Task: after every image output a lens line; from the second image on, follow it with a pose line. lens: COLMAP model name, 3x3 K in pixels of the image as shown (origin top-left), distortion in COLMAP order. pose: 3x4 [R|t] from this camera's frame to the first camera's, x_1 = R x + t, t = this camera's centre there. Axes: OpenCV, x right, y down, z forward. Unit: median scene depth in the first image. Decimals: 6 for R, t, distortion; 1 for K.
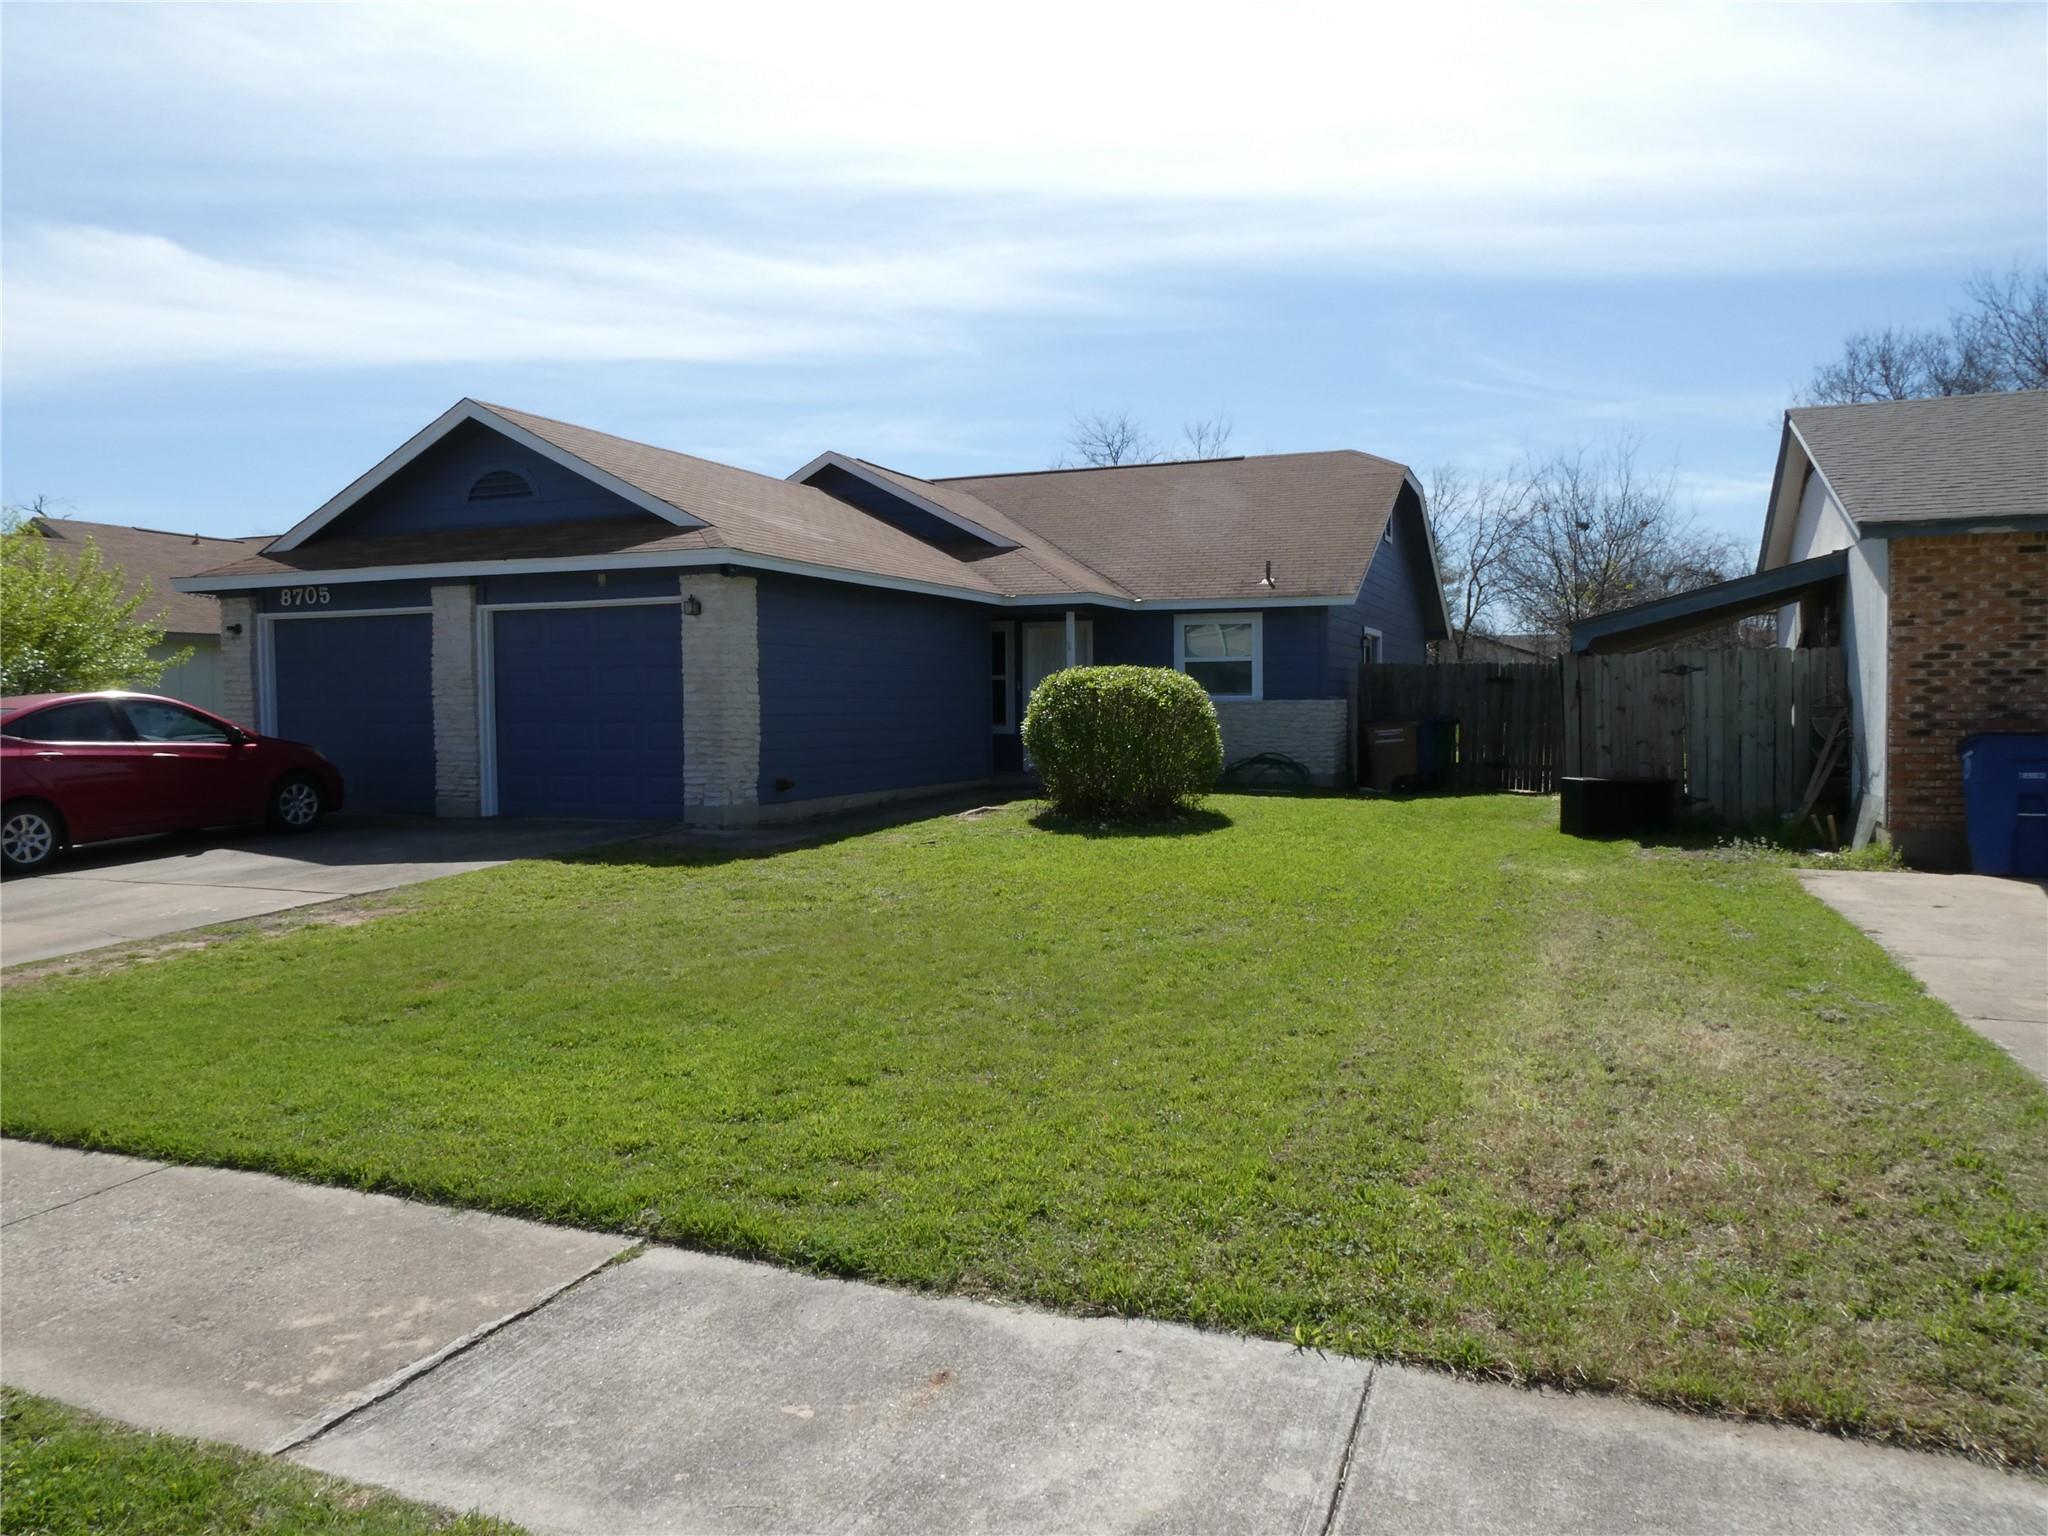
lens RADIAL K [[1446.6, 0, 1024.0], [0, 1446.6, 768.0], [0, 0, 1]] dist [0.008765, 0.000551]
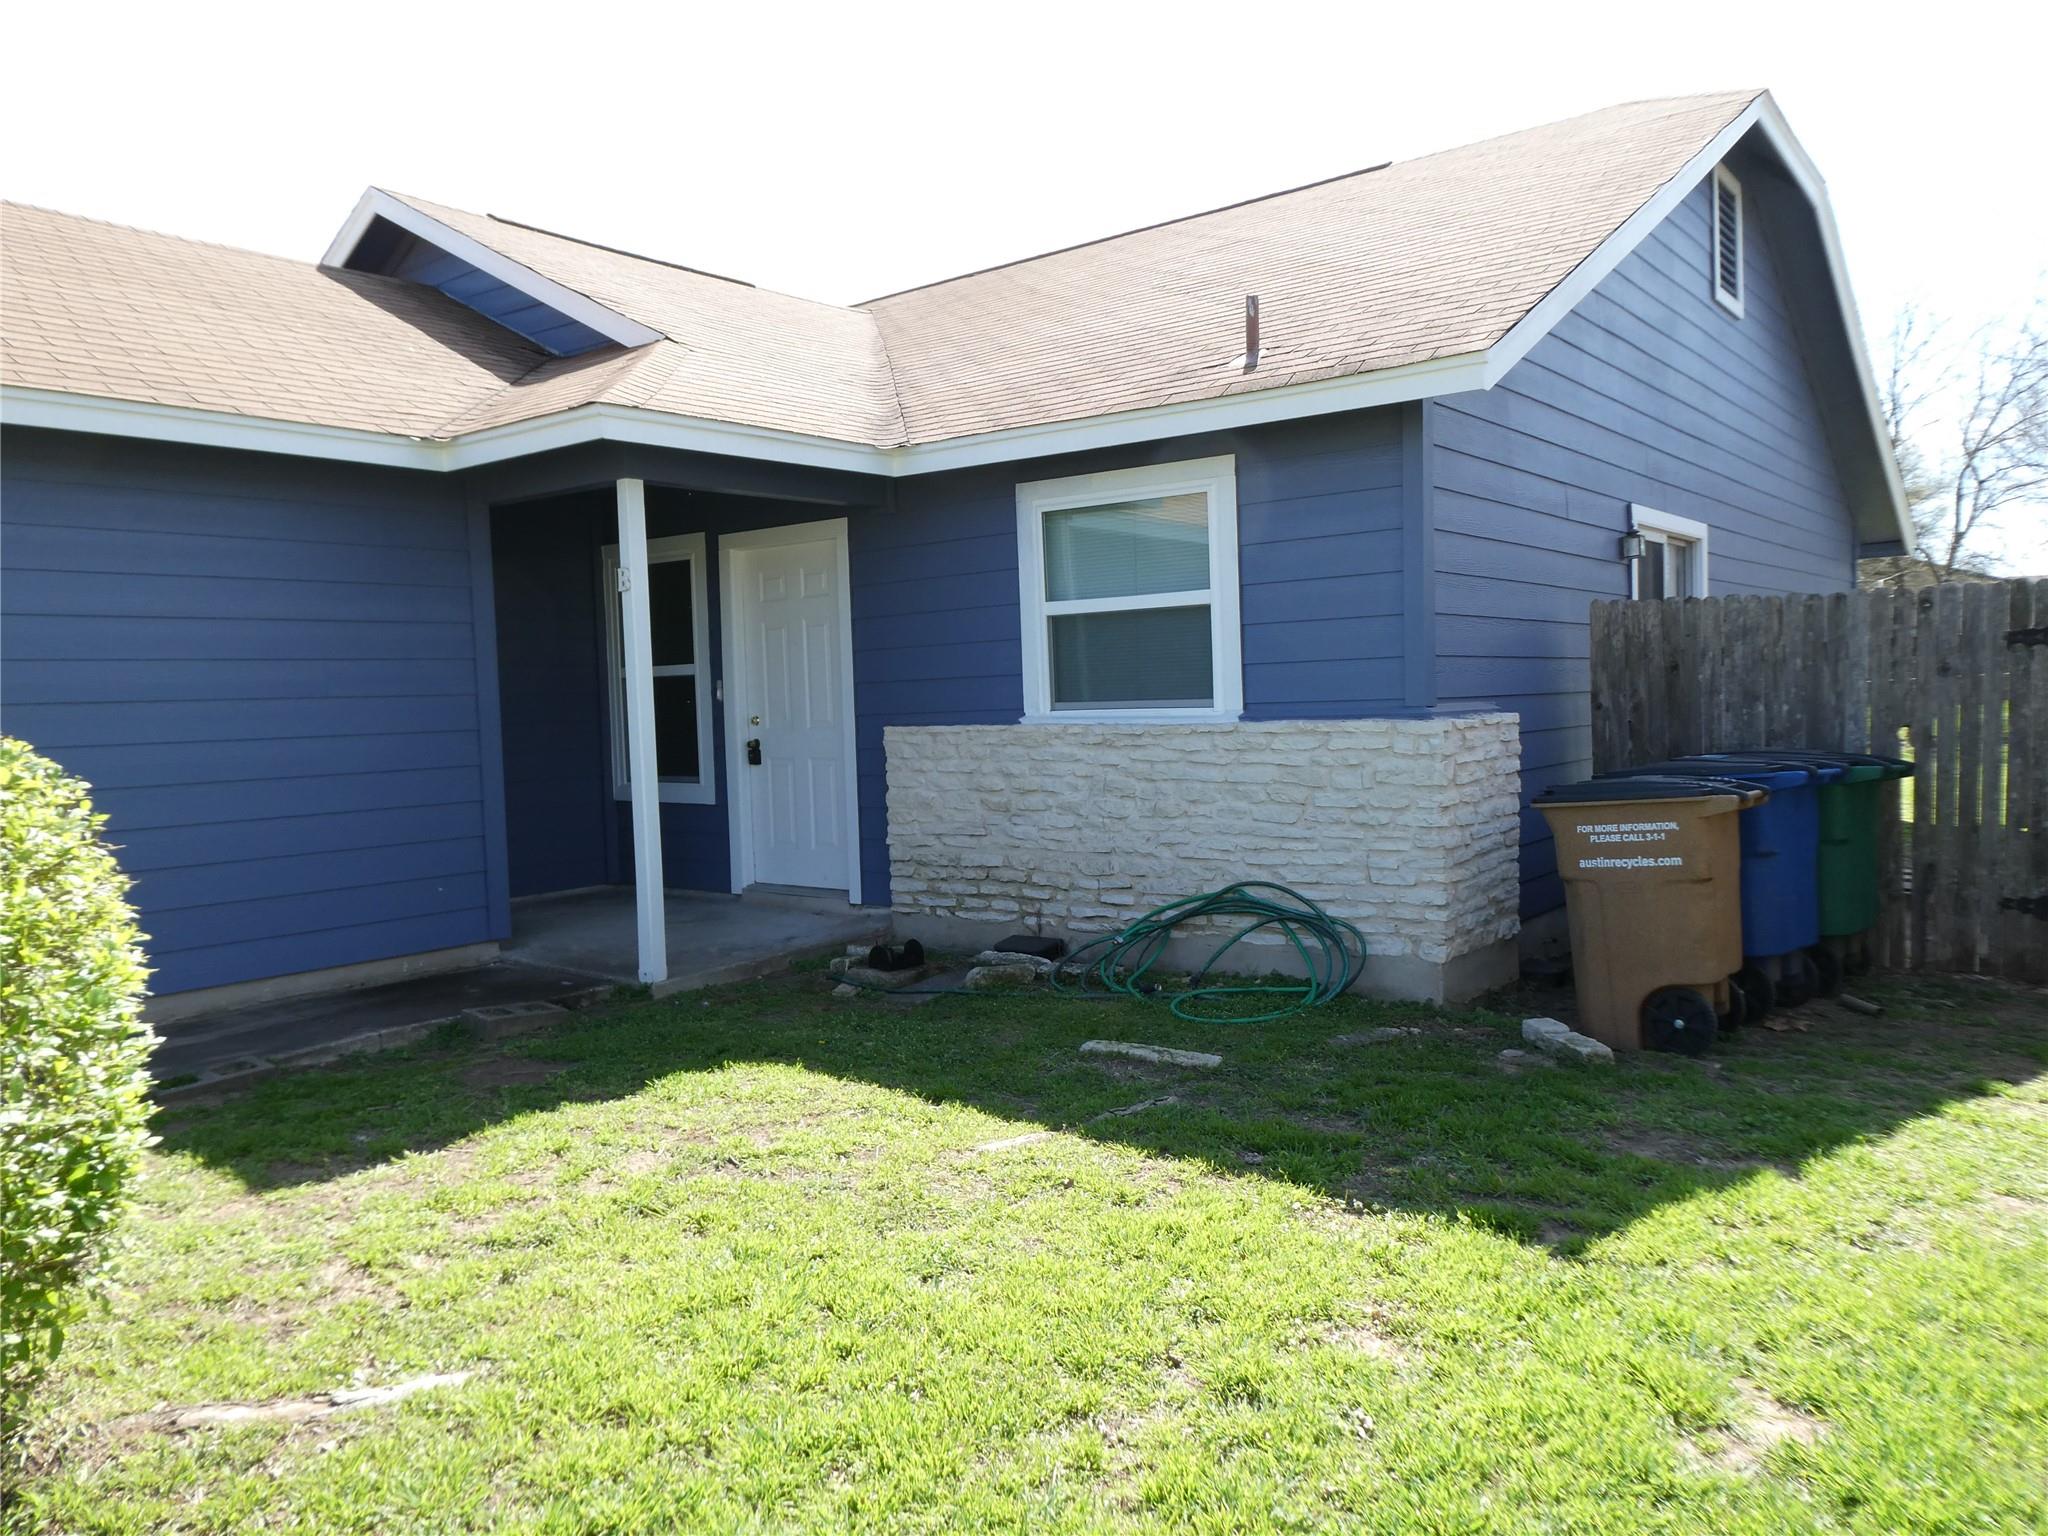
lens RADIAL K [[1446.6, 0, 1024.0], [0, 1446.6, 768.0], [0, 0, 1]] dist [0.008765, 0.000551]
pose [[0.962246, -0.008951, -0.272035, 0.207376], [0.013814, 0.999777, 0.015965, -0.042203], [0.271831, -0.019120, 0.962155, 0.666688]]
